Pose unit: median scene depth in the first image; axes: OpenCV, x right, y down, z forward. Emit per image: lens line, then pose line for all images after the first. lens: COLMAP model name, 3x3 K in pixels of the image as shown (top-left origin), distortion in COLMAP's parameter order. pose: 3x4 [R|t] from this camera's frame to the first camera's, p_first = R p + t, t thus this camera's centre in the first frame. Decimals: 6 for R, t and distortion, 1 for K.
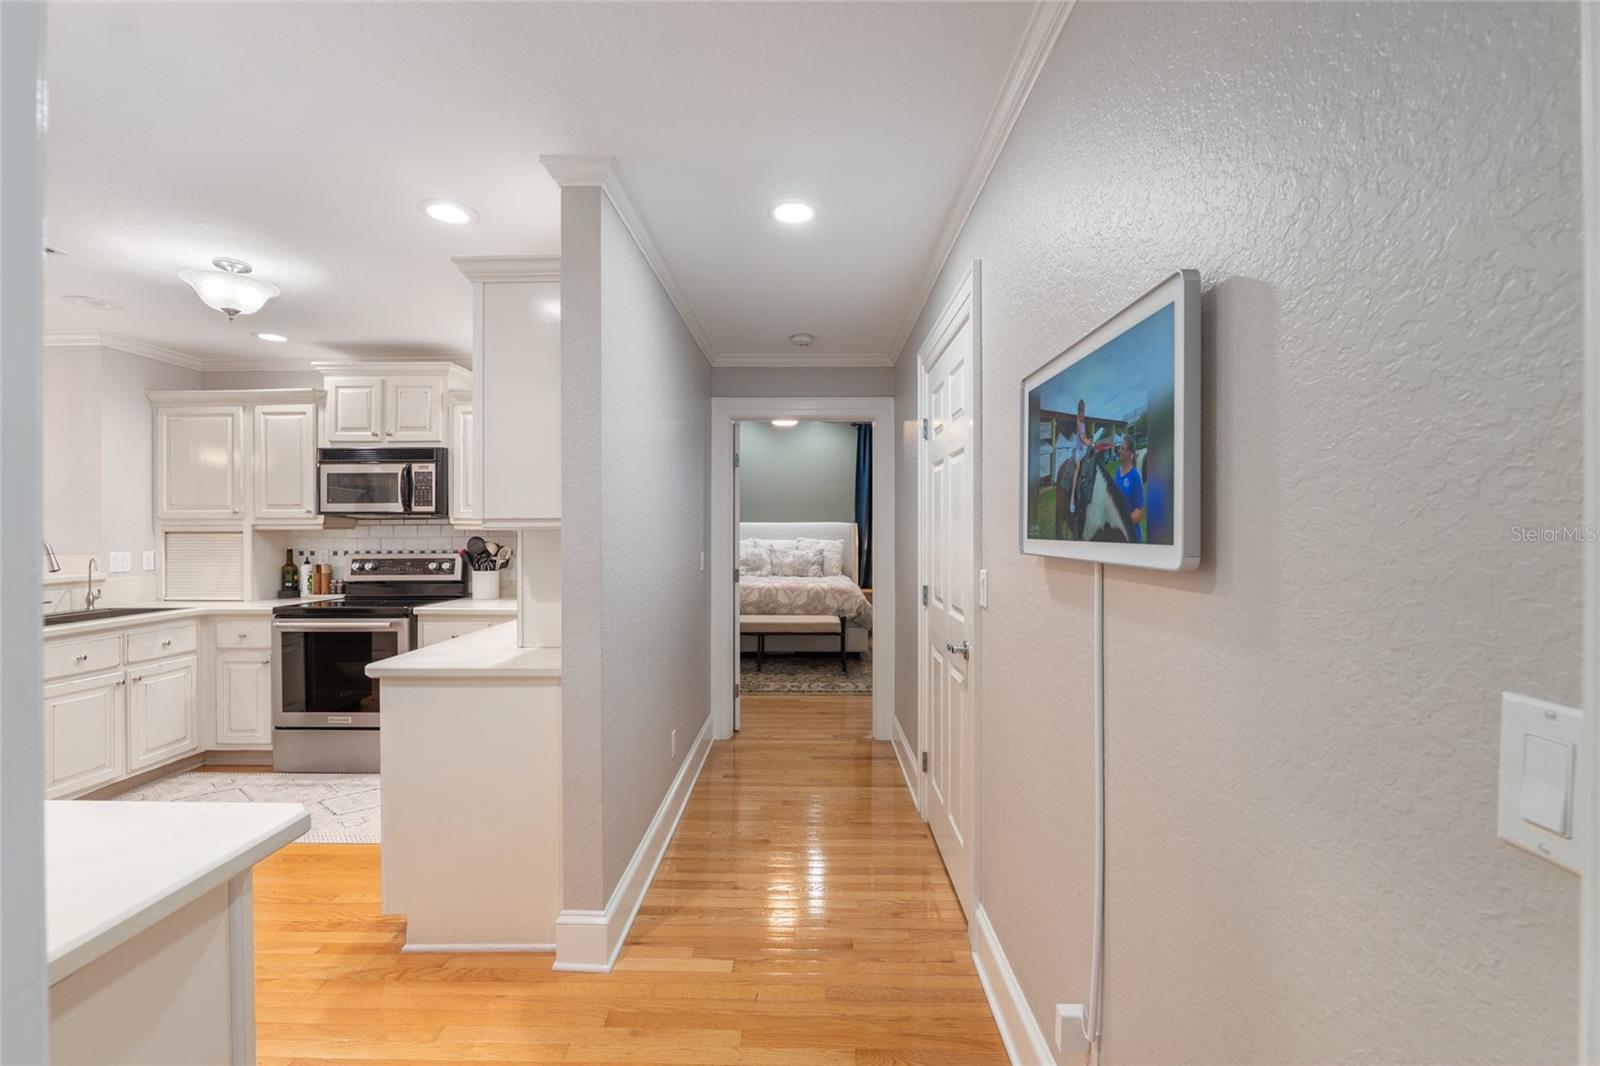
lens RADIAL K [[657.6, 0, 800.0], [0, 657.6, 533.0], [0, 0, 1]] dist [-0.000928, -0.000173]
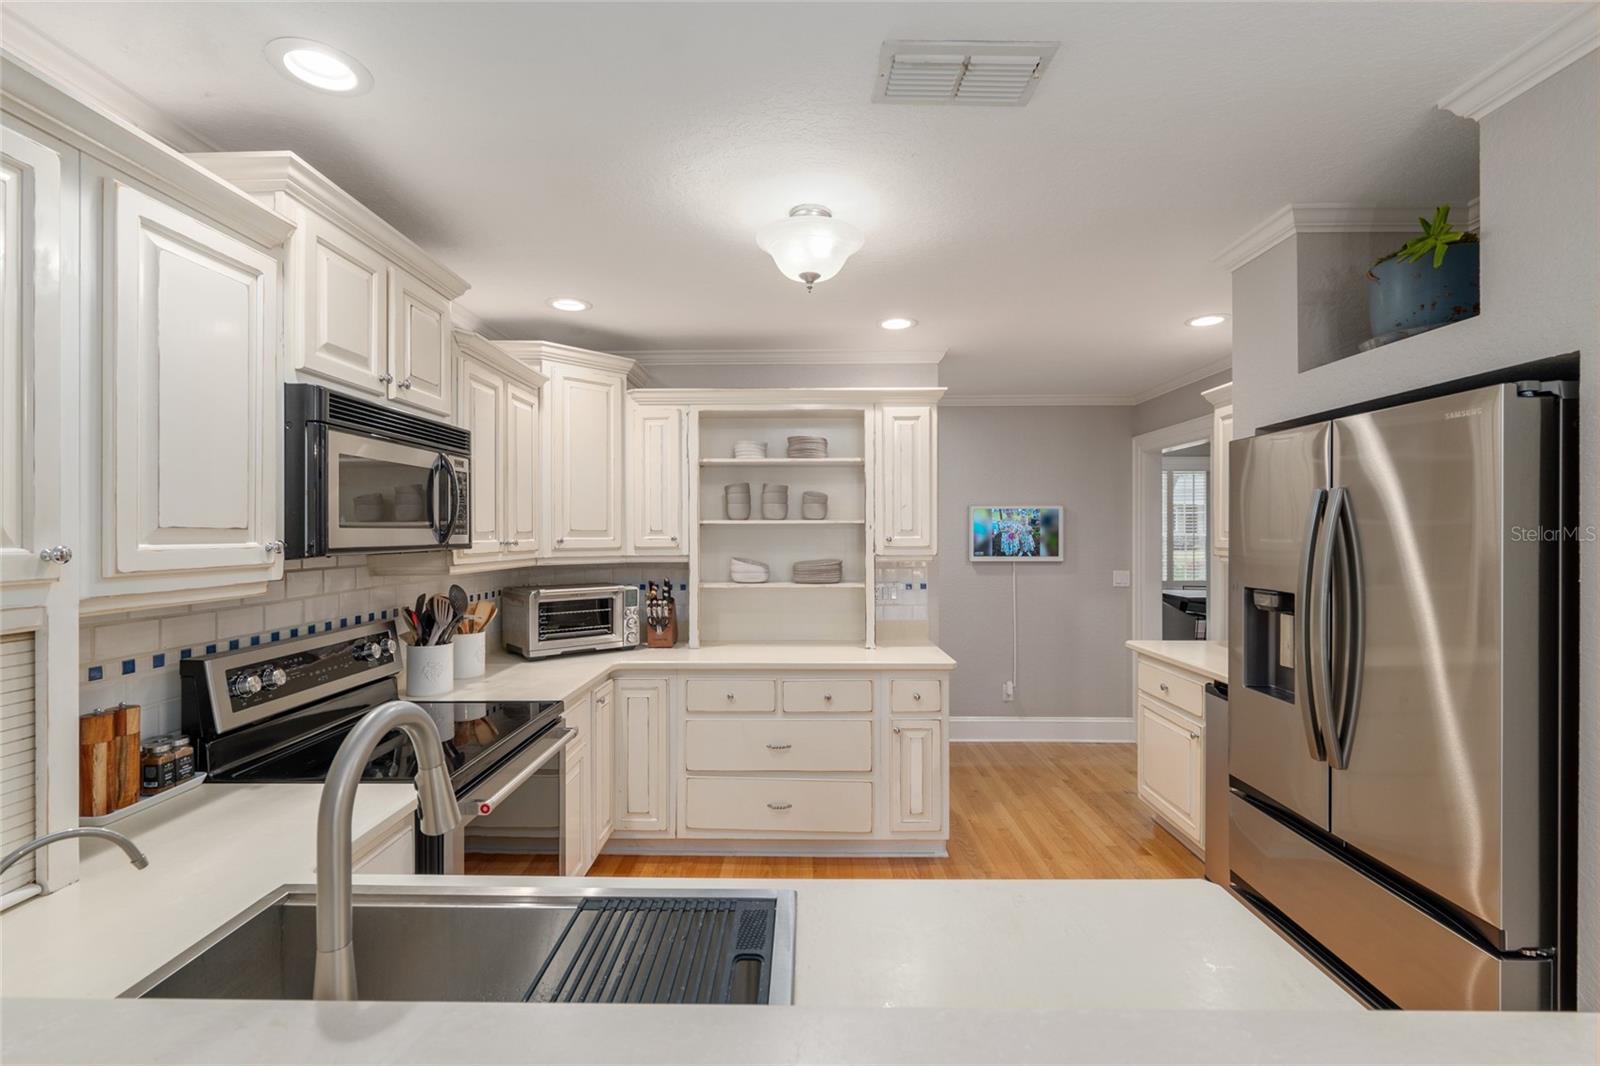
lens RADIAL K [[678.4, 0, 800.0], [0, 678.4, 533.0], [0, 0, 1]] dist [0.000210, 0.000001]
pose [[-0.008402, -0.000613, 0.999965, -1.126935], [0.004846, 0.999988, 0.000653, -0.039717], [-0.999953, 0.004852, -0.008398, 0.706701]]
